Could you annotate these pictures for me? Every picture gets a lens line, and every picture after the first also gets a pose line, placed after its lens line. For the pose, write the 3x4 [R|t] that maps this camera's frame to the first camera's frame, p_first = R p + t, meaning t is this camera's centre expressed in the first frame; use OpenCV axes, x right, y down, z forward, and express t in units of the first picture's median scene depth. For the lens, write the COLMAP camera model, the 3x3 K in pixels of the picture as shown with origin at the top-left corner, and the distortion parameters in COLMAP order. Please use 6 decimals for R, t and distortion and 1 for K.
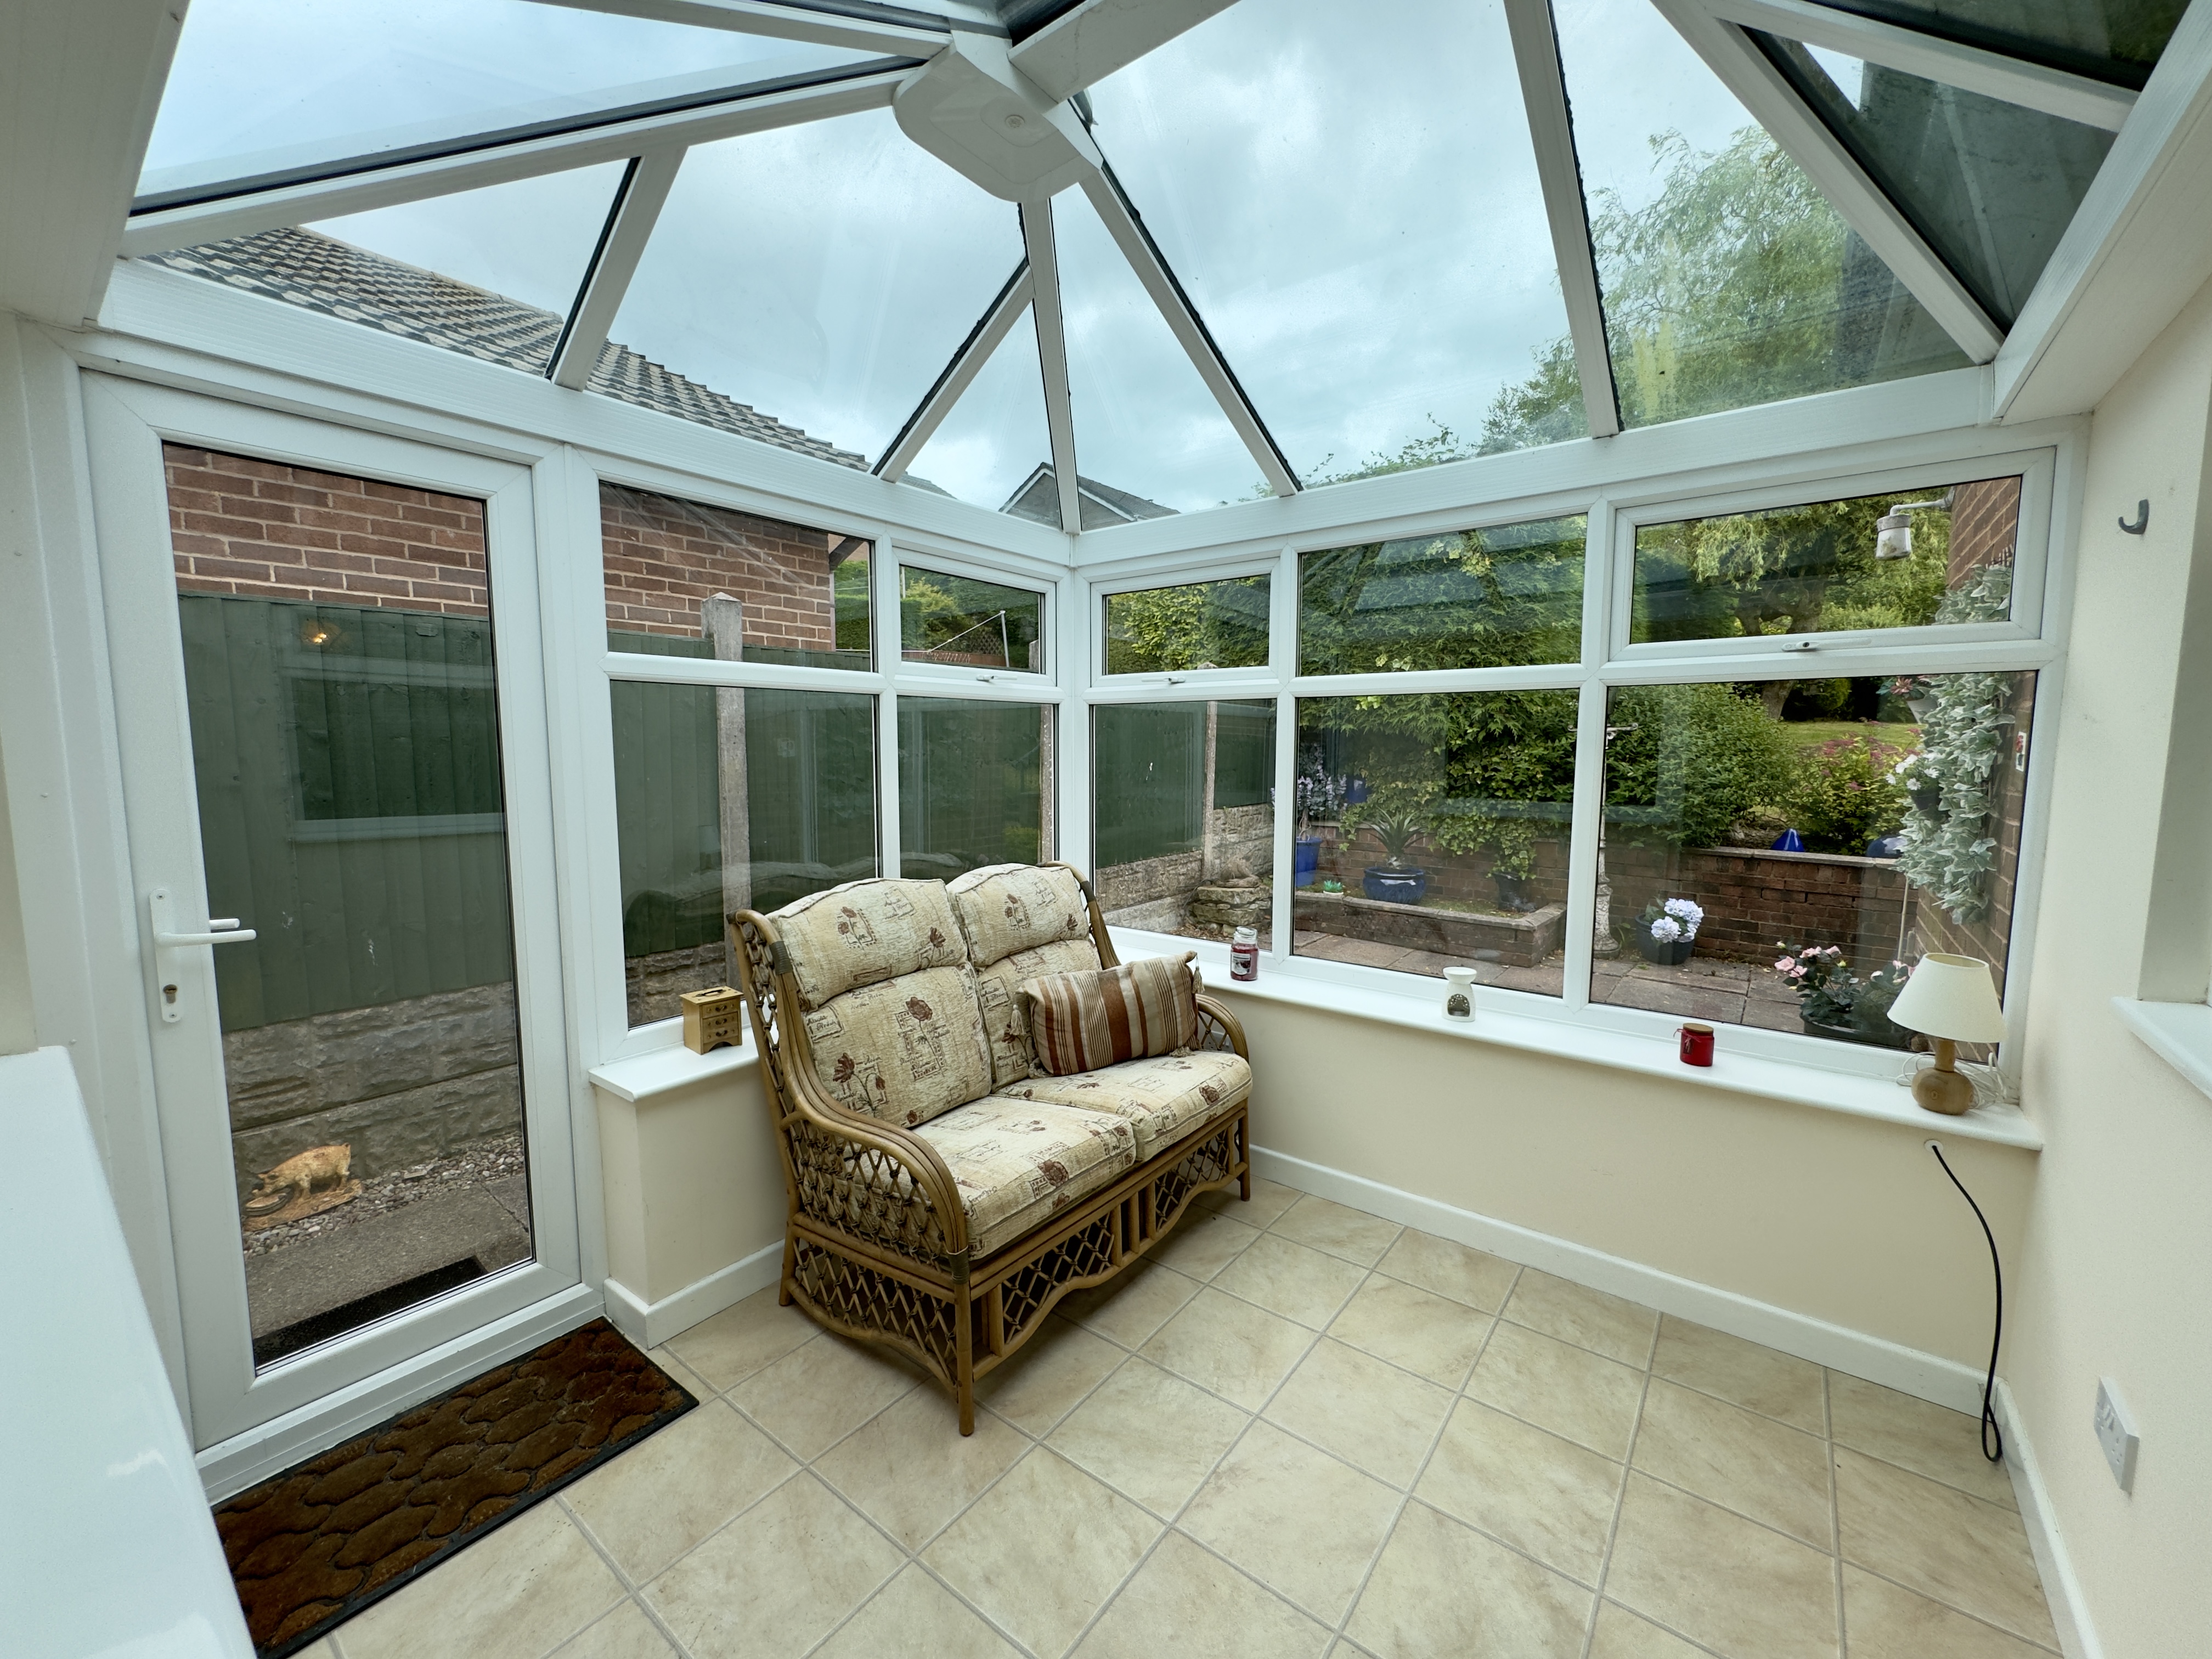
lens RADIAL K [[881.3, 0, 1109.8], [0, 881.3, 826.4], [0, 0, 1]] dist [-0.001314, -0.000436]
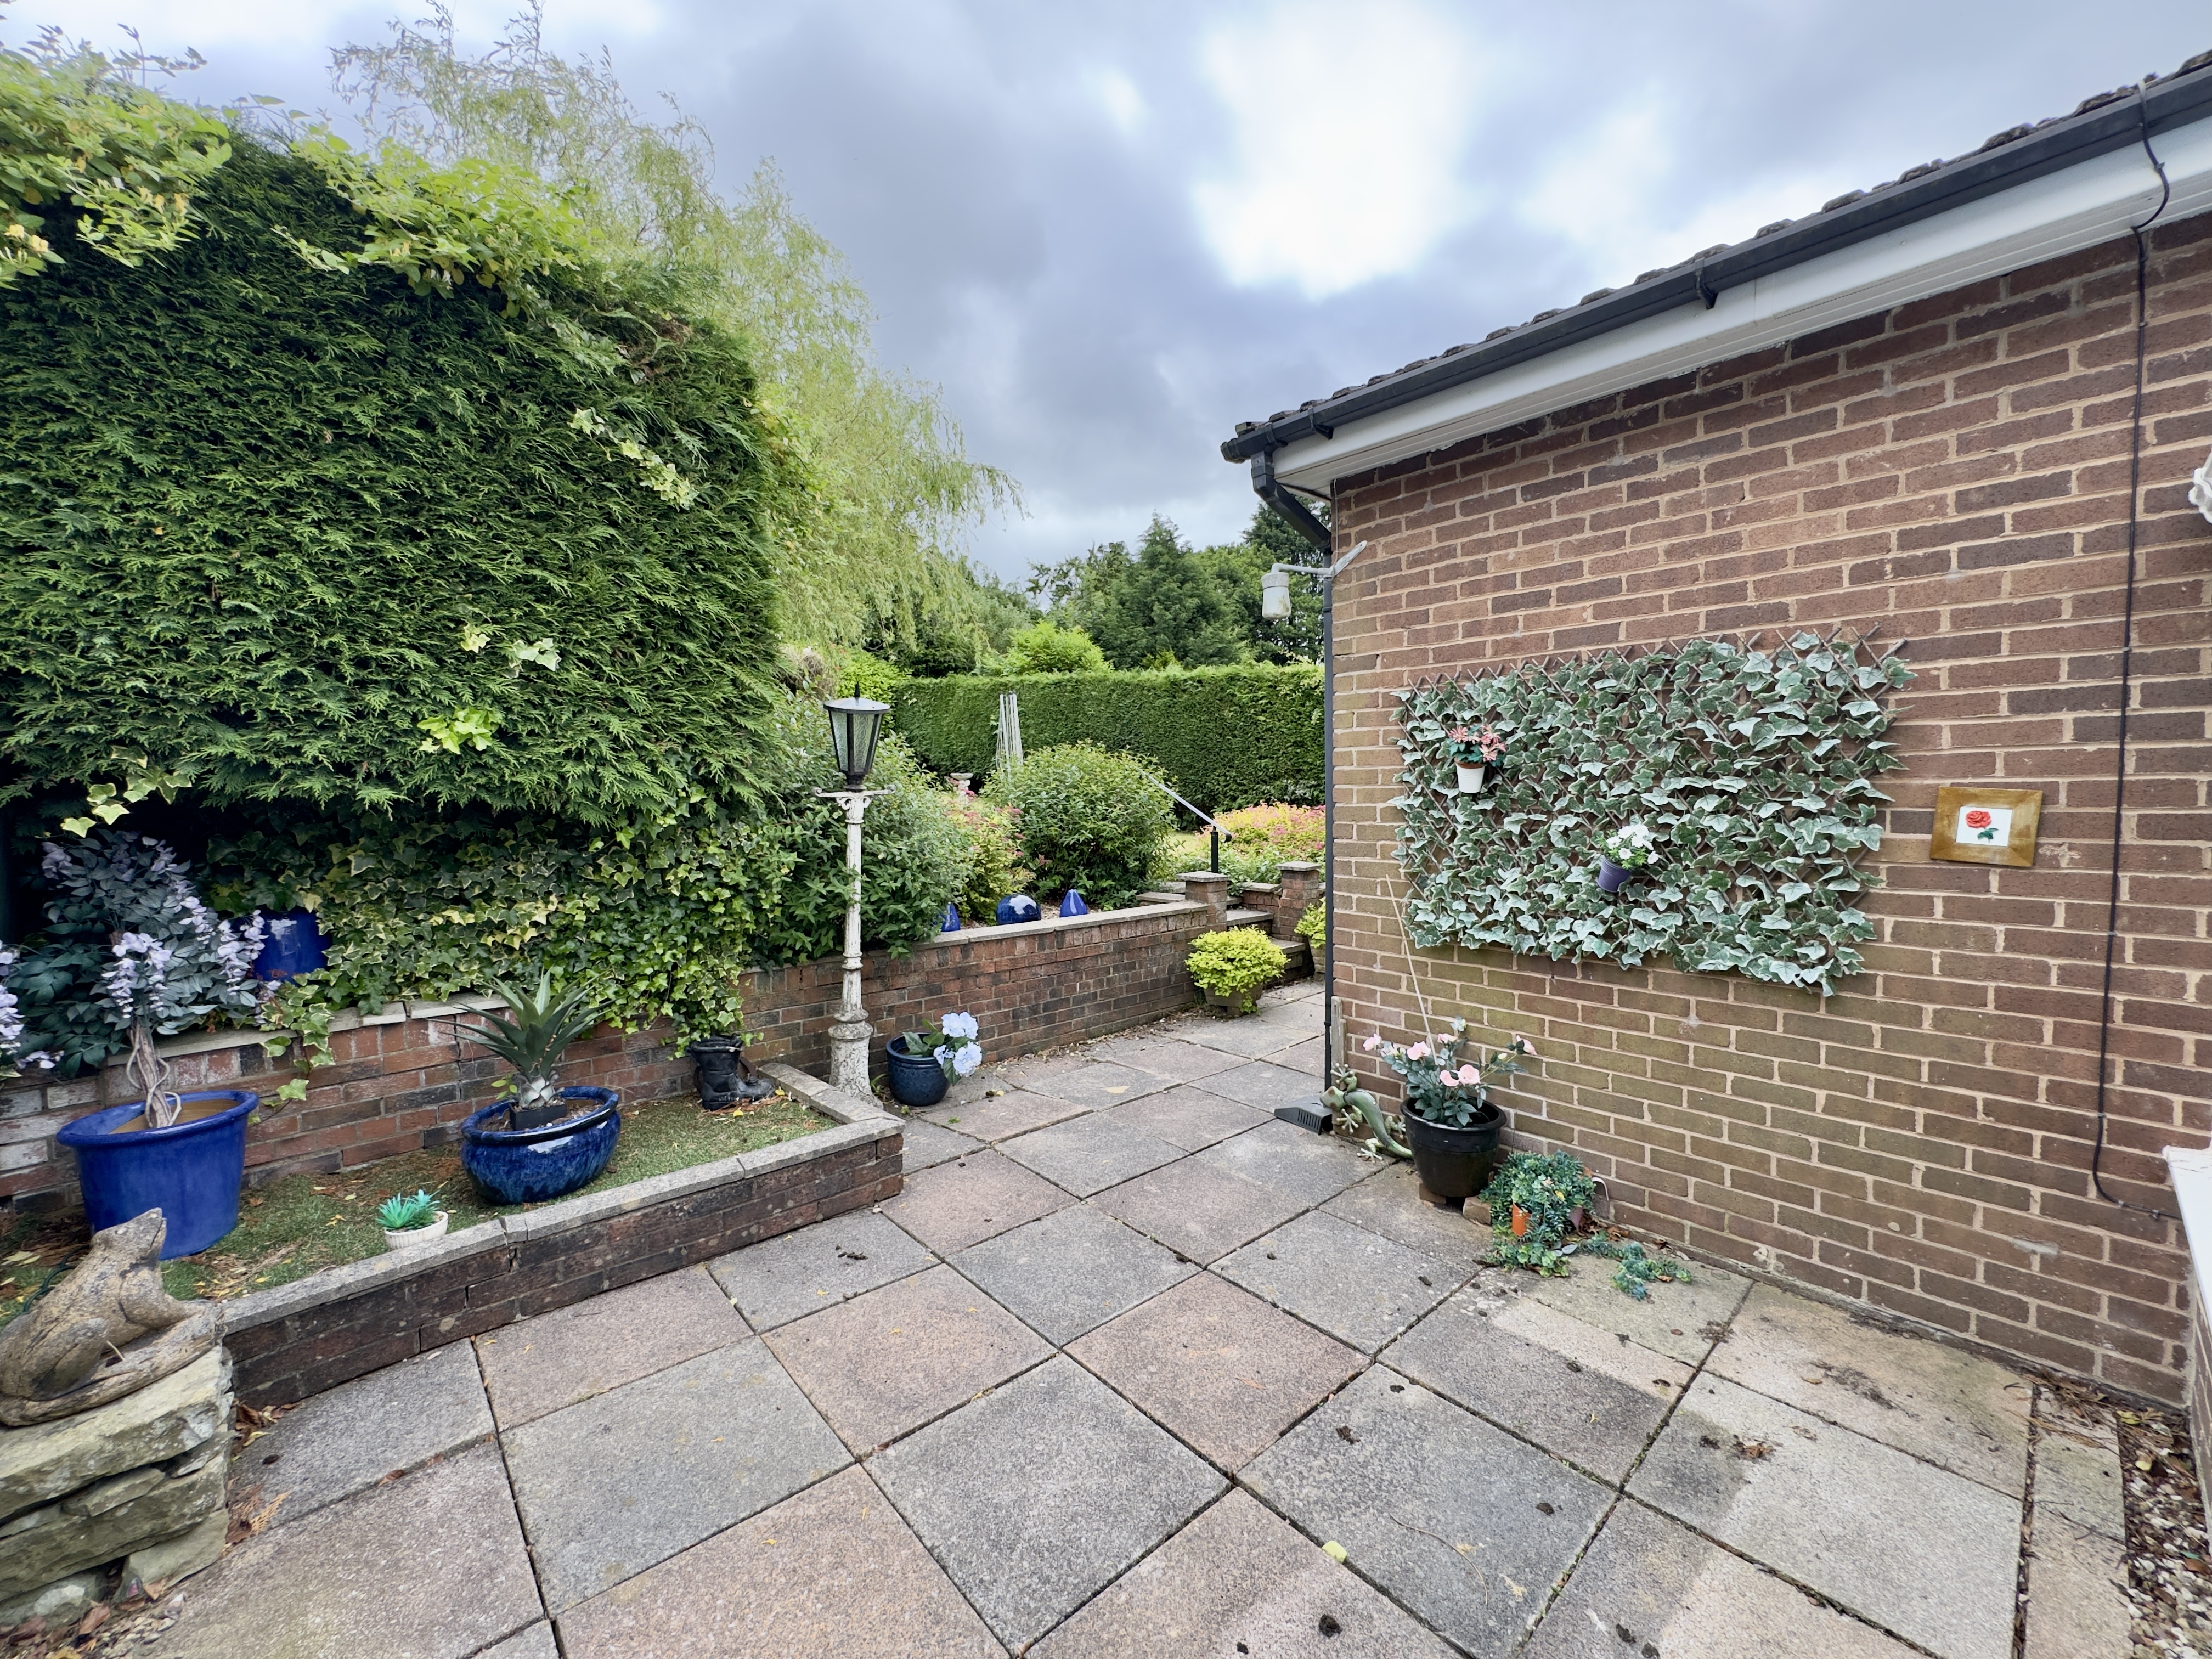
lens RADIAL K [[881.3, 0, 1109.6], [0, 881.3, 826.2], [0, 0, 1]] dist [-0.001314, -0.000436]
pose [[0.175909, -0.050838, 0.983093, -0.063354], [0.105975, 0.993840, 0.032431, -0.079439], [-0.978685, 0.098478, 0.180213, 0.631218]]
